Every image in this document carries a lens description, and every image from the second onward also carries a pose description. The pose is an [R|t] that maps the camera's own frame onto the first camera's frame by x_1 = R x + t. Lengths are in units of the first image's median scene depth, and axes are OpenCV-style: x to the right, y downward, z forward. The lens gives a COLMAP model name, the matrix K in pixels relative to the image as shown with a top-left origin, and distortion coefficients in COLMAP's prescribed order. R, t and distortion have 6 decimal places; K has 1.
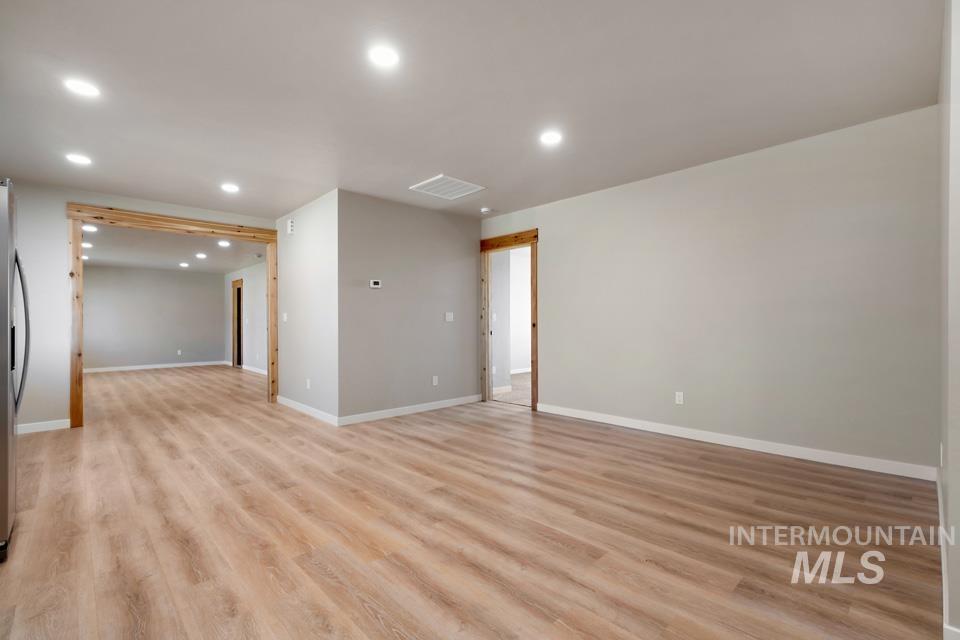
lens RADIAL K [[424.2, 0, 482.8], [0, 424.2, 321.7], [0, 0, 1]] dist [0.002102, 0.000497]
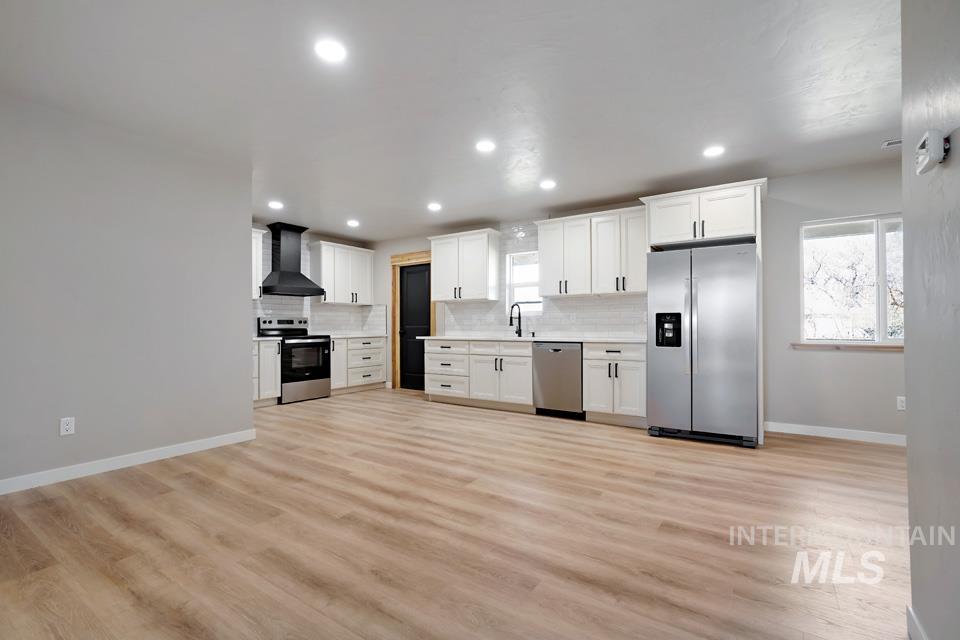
lens RADIAL K [[436.5, 0, 499.5], [0, 436.5, 318.7], [0, 0, 1]] dist [0.000452, 0.000013]
pose [[-0.970506, 0.006372, -0.240994, 0.069292], [0.011216, 0.999762, -0.018735, 0.009888], [0.240817, -0.020885, -0.970346, 1.785975]]
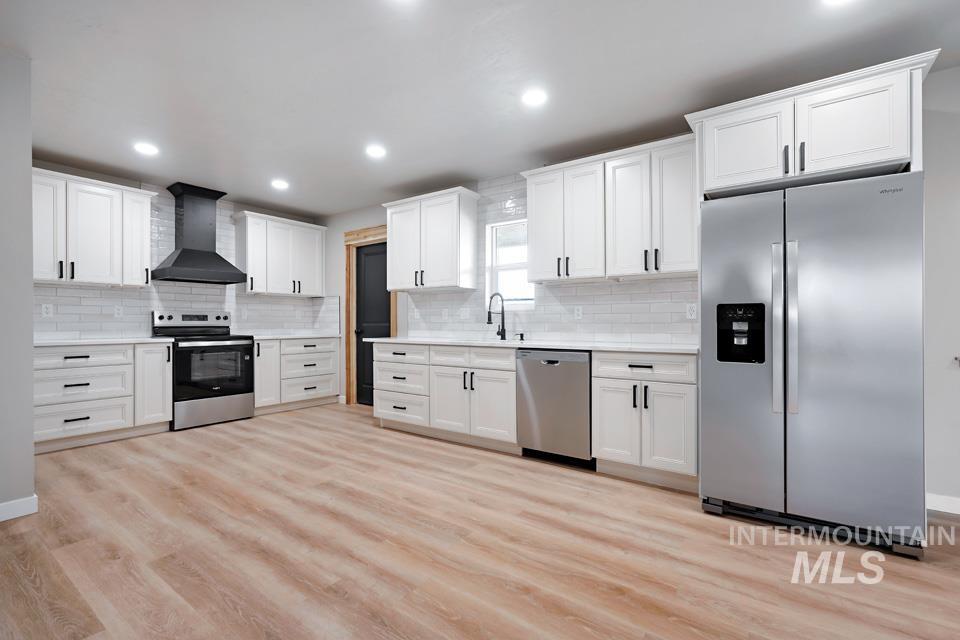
lens RADIAL K [[432.3, 0, 496.6], [0, 432.3, 321.2], [0, 0, 1]] dist [-0.017277, 0.011123]
pose [[-0.978918, 0.005399, -0.204184, -0.169578], [0.007075, 0.999947, -0.007476, 0.006929], [0.204133, -0.008763, -0.978904, 1.288379]]
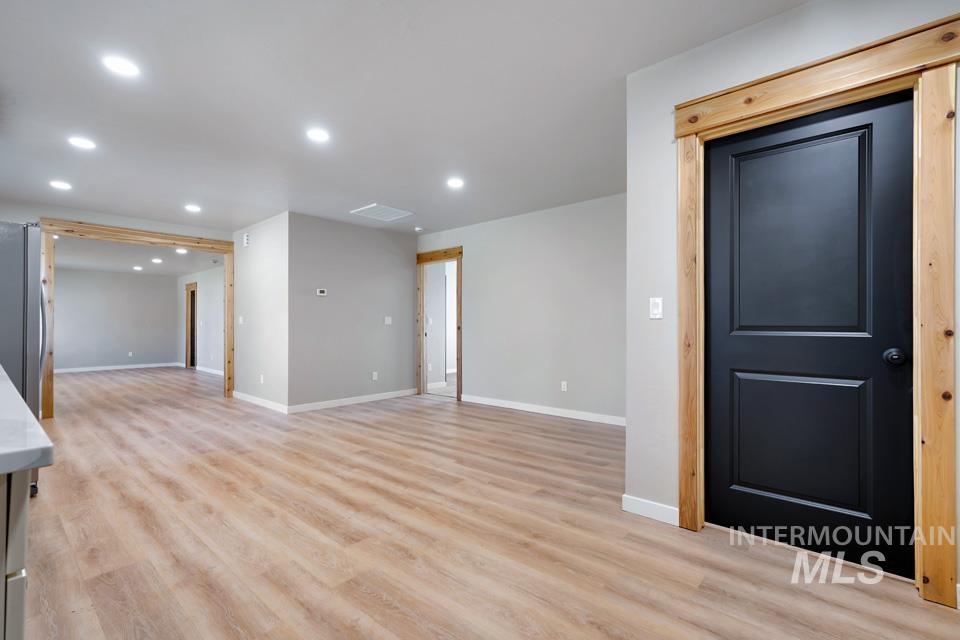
lens RADIAL K [[430.8, 0, 471.4], [0, 430.8, 322.6], [0, 0, 1]] dist [0.009155, 0.000429]
pose [[0.998213, 0.003565, 0.059649, 0.134153], [-0.003341, 0.999987, -0.003842, -0.004027], [-0.059661, 0.003636, 0.998212, -0.318378]]
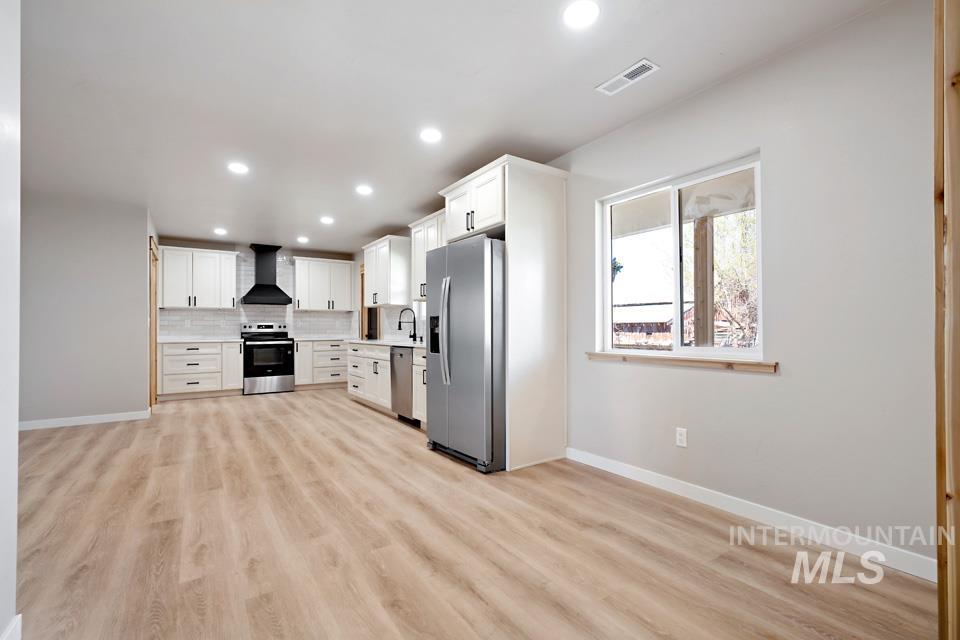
lens RADIAL K [[446.8, 0, 499.6], [0, 446.8, 323.0], [0, 0, 1]] dist [-0.001820, 0.000619]
pose [[-0.987319, 0.013635, 0.158164, -1.082907], [0.010487, 0.999730, -0.020722, 0.019277], [-0.158404, -0.018800, -0.987195, 1.824271]]
